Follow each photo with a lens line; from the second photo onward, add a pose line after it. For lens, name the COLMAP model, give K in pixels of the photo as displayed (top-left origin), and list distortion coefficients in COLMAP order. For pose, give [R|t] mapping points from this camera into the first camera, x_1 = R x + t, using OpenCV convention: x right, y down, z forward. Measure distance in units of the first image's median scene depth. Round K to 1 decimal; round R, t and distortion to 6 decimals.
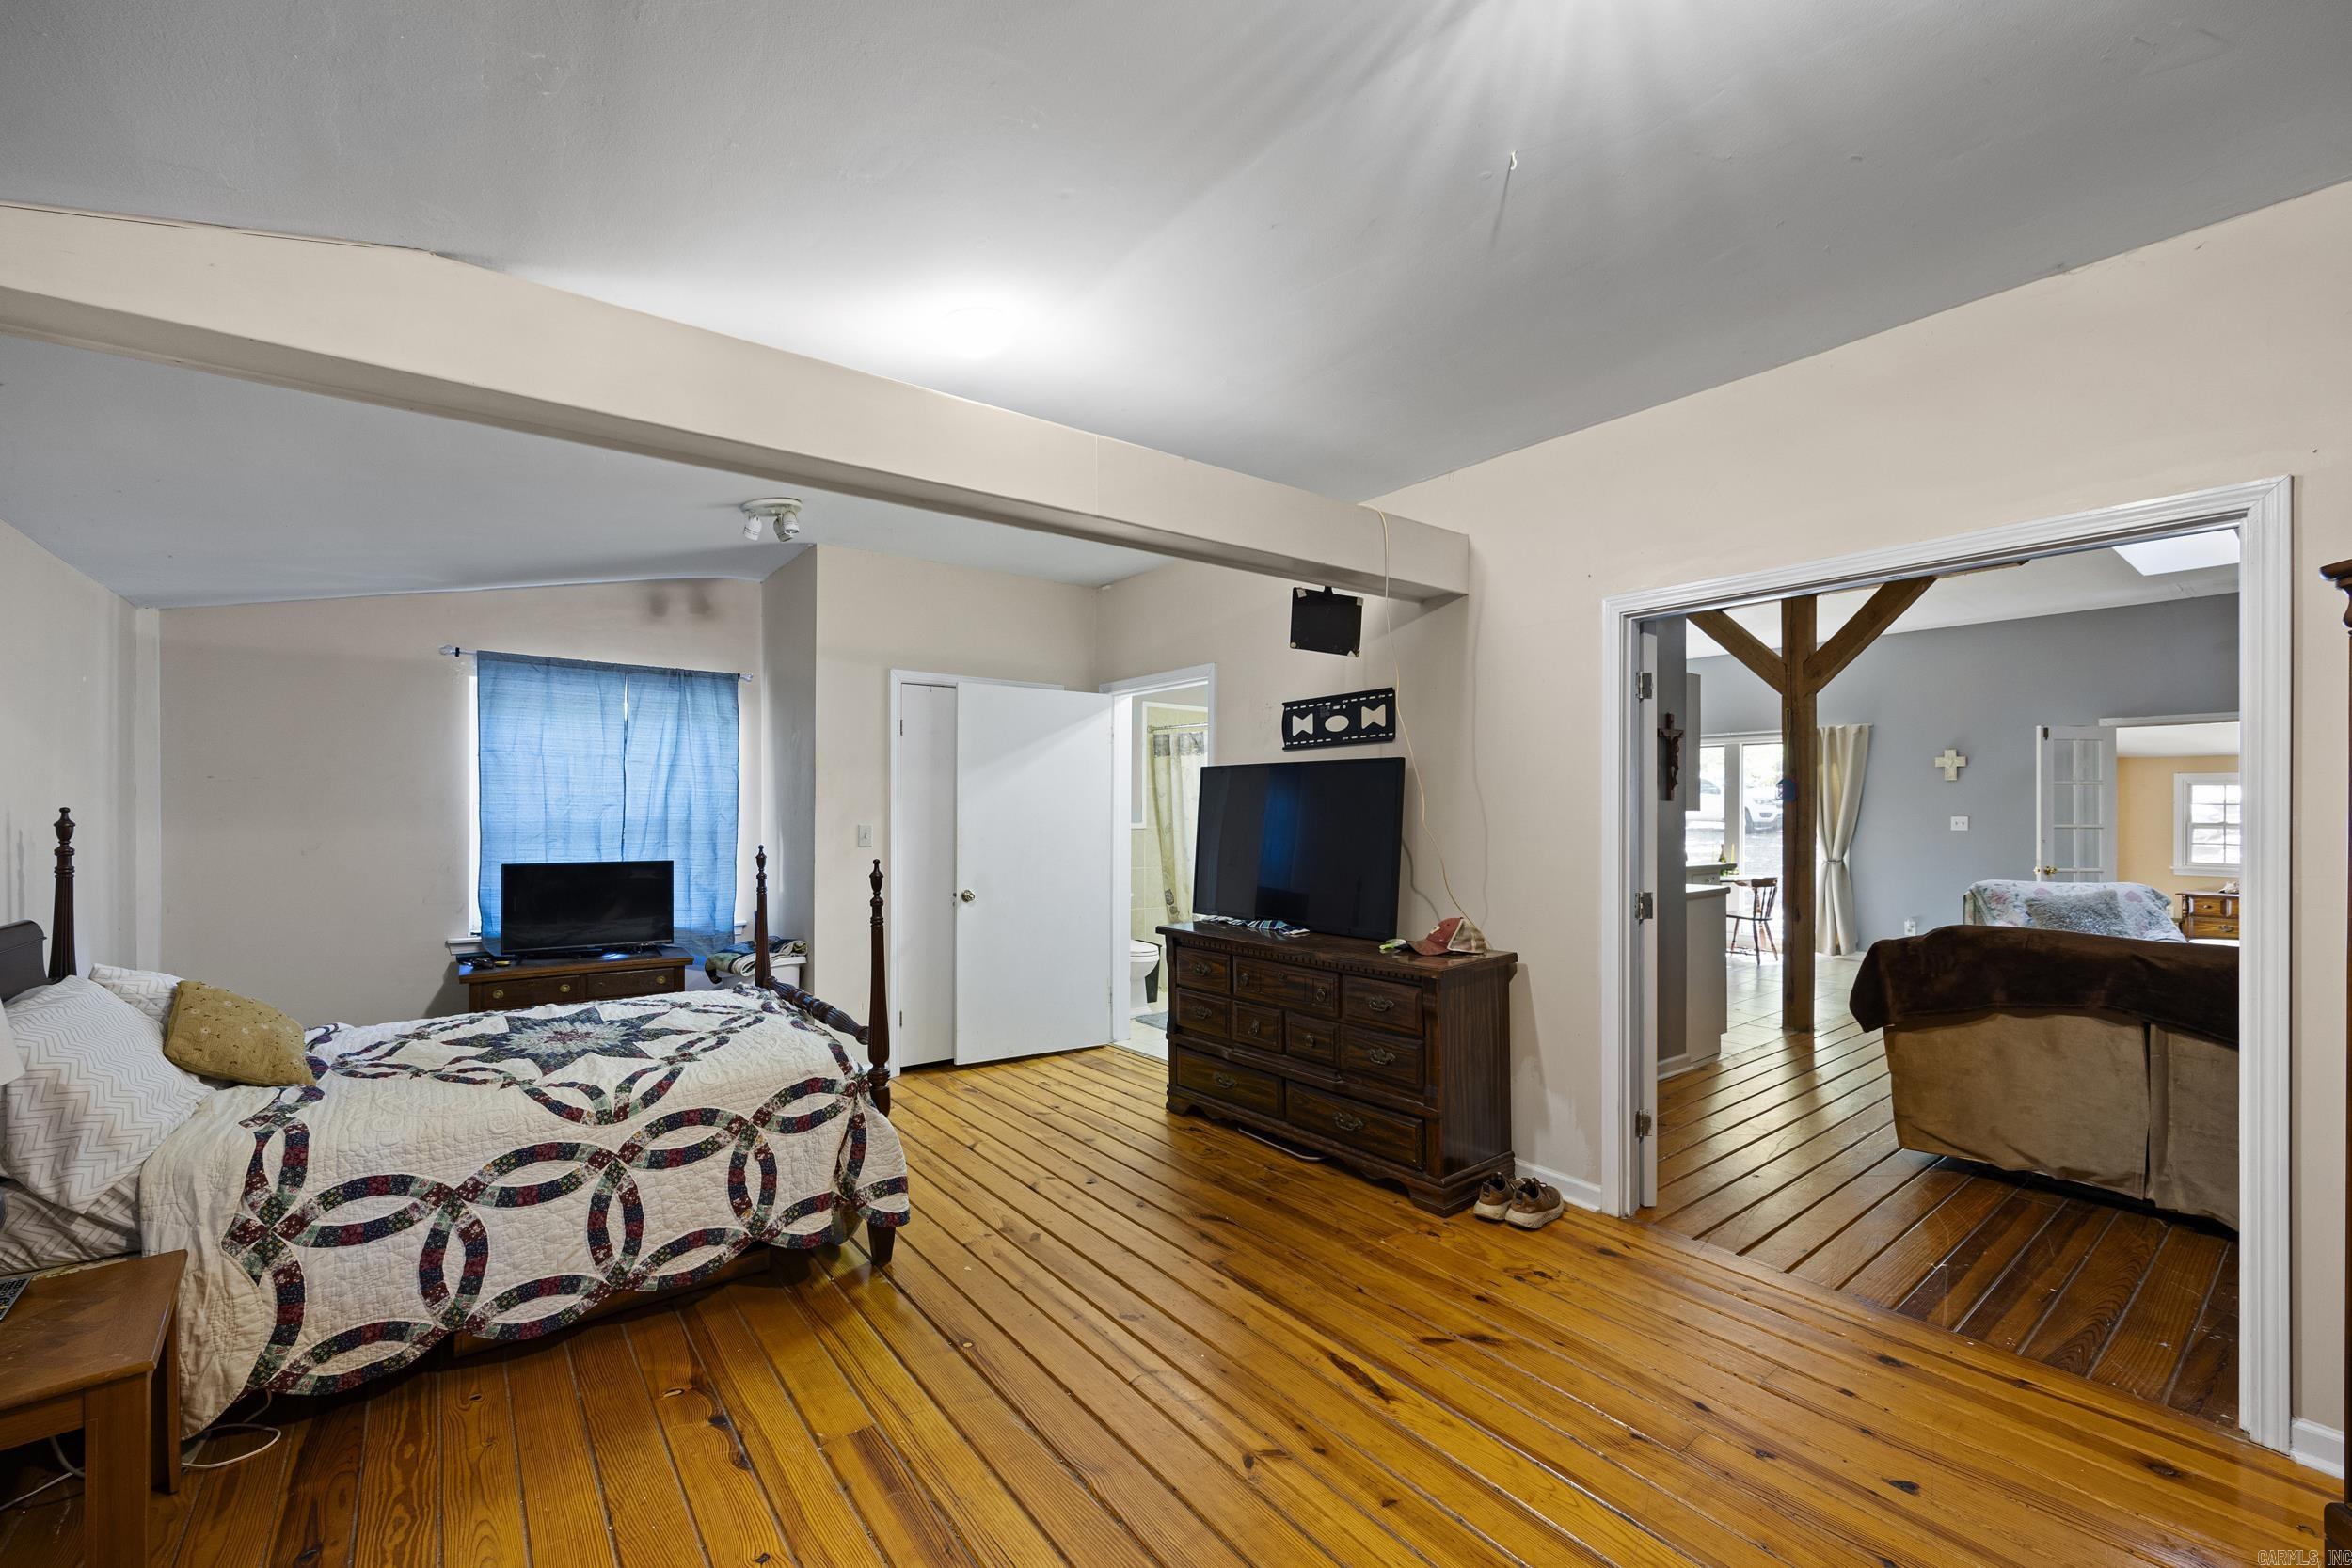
lens RADIAL K [[965.0, 0, 1172.7], [0, 965.0, 803.8], [0, 0, 1]] dist [-0.000720, -0.000366]
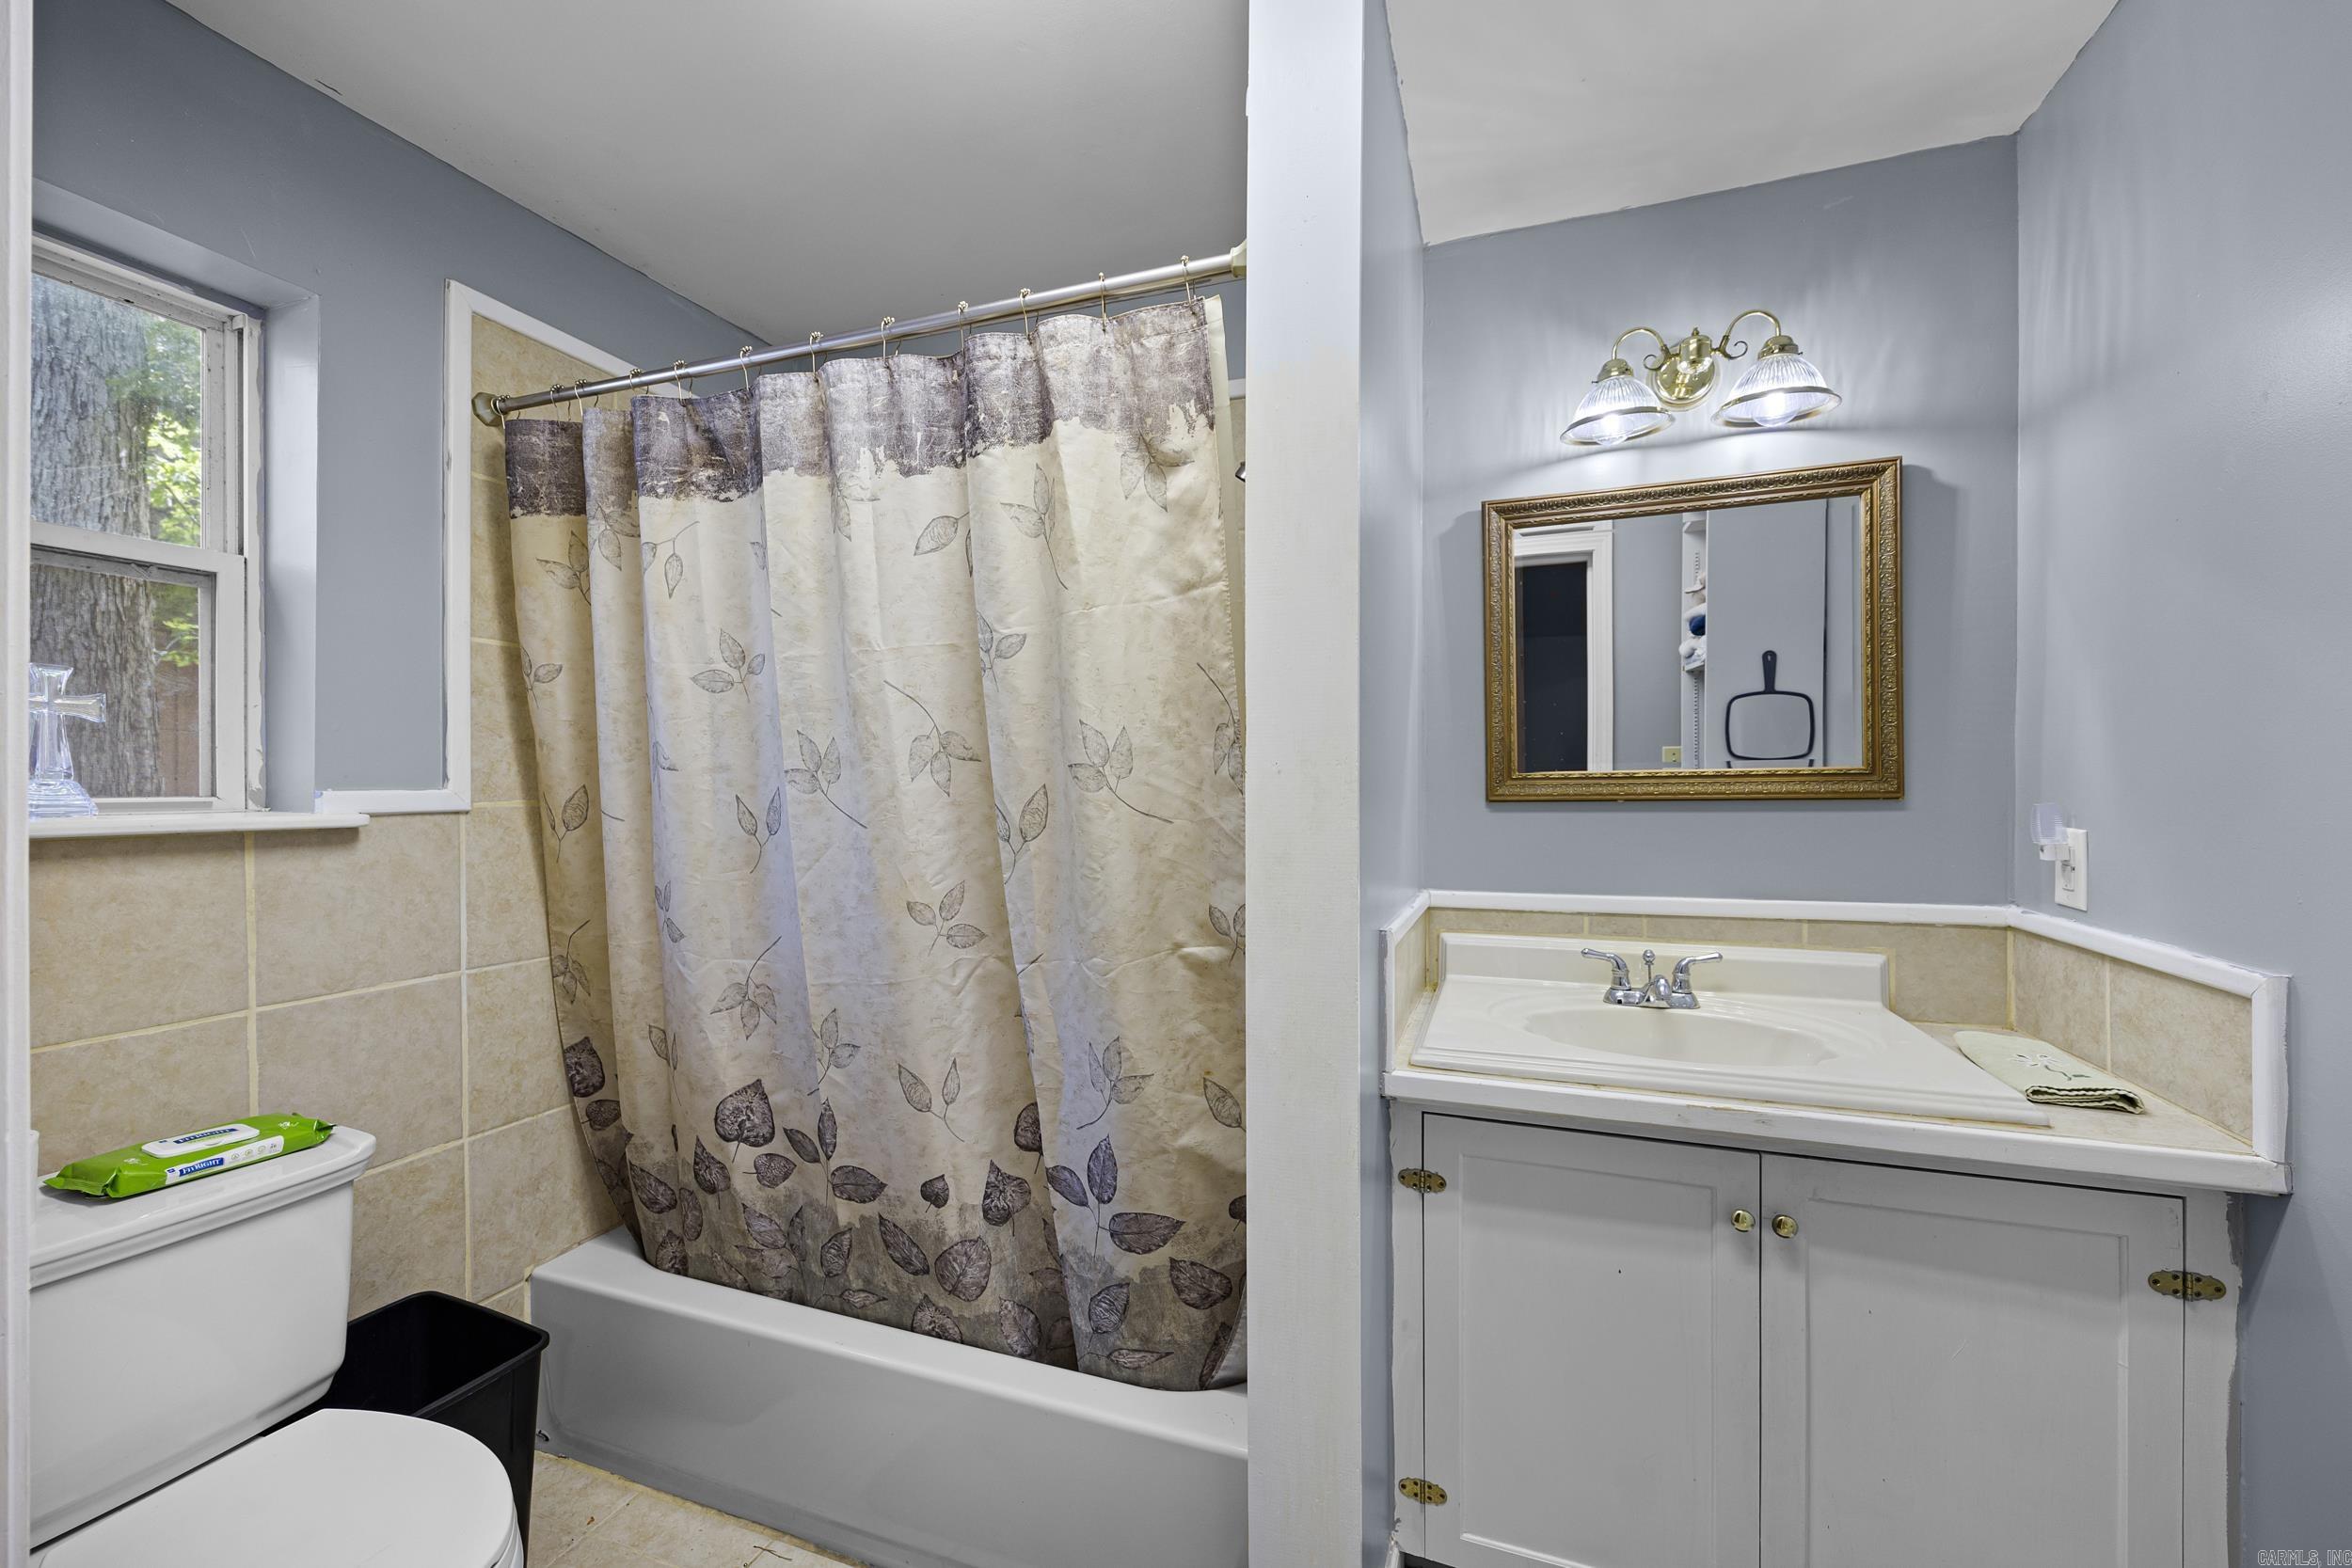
lens RADIAL K [[965.0, 0, 1169.8], [0, 965.0, 786.7], [0, 0, 1]] dist [-0.000720, -0.000366]
pose [[0.853481, -0.004989, 0.521099, -0.003914], [0.001064, 0.999969, 0.007831, 0.018103], [-0.521122, -0.006129, 0.853460, 0.709109]]
